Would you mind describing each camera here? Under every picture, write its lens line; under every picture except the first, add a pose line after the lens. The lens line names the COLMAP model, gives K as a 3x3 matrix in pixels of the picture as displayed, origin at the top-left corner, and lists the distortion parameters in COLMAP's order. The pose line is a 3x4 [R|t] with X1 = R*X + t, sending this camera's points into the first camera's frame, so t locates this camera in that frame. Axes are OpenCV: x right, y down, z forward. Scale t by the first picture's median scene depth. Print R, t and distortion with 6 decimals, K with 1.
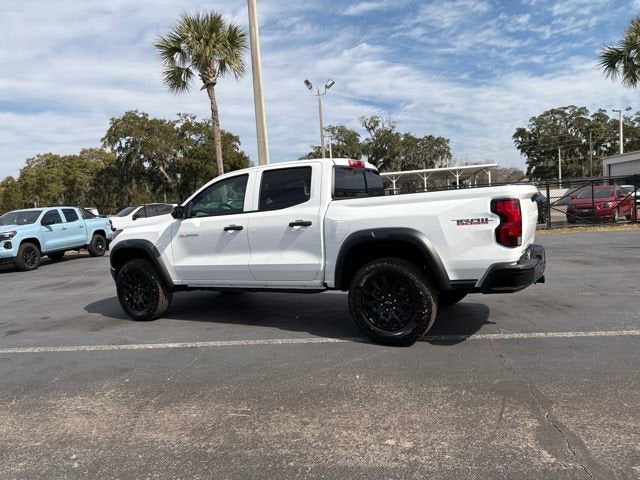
lens RADIAL K [[451.6, 0, 315.4], [0, 451.6, 238.5], [0, 0, 1]] dist [0.045383, -0.055640]
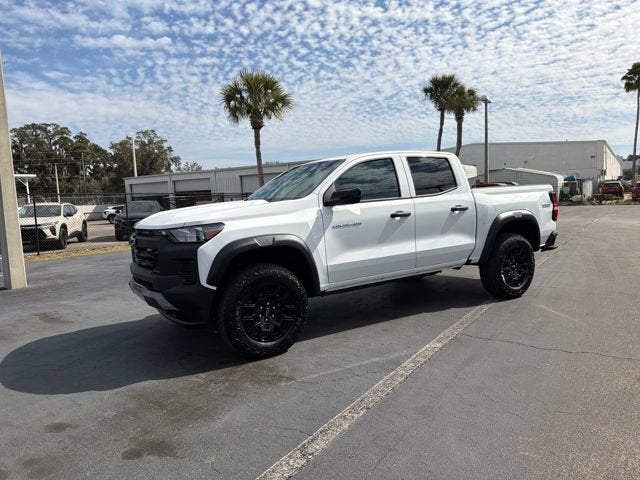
lens RADIAL K [[451.6, 0, 318.0], [0, 451.6, 240.2], [0, 0, 1]] dist [0.045383, -0.055640]
pose [[0.480295, -0.037764, 0.876294, -1.084231], [0.071312, 0.997446, 0.003899, 0.013952], [-0.874203, 0.060617, 0.481762, 0.706717]]
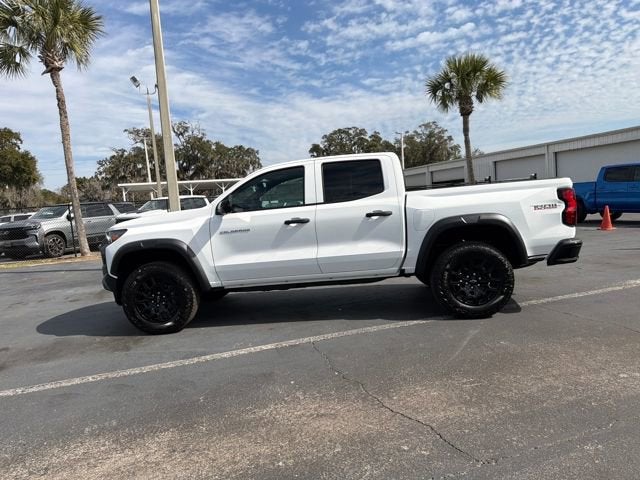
lens RADIAL K [[451.6, 0, 316.0], [0, 451.6, 238.8], [0, 0, 1]] dist [0.045383, -0.055640]
pose [[0.906178, -0.035515, 0.421403, -0.554261], [0.043508, 0.999009, -0.009365, 0.025514], [-0.420653, 0.026820, 0.906825, 0.110259]]
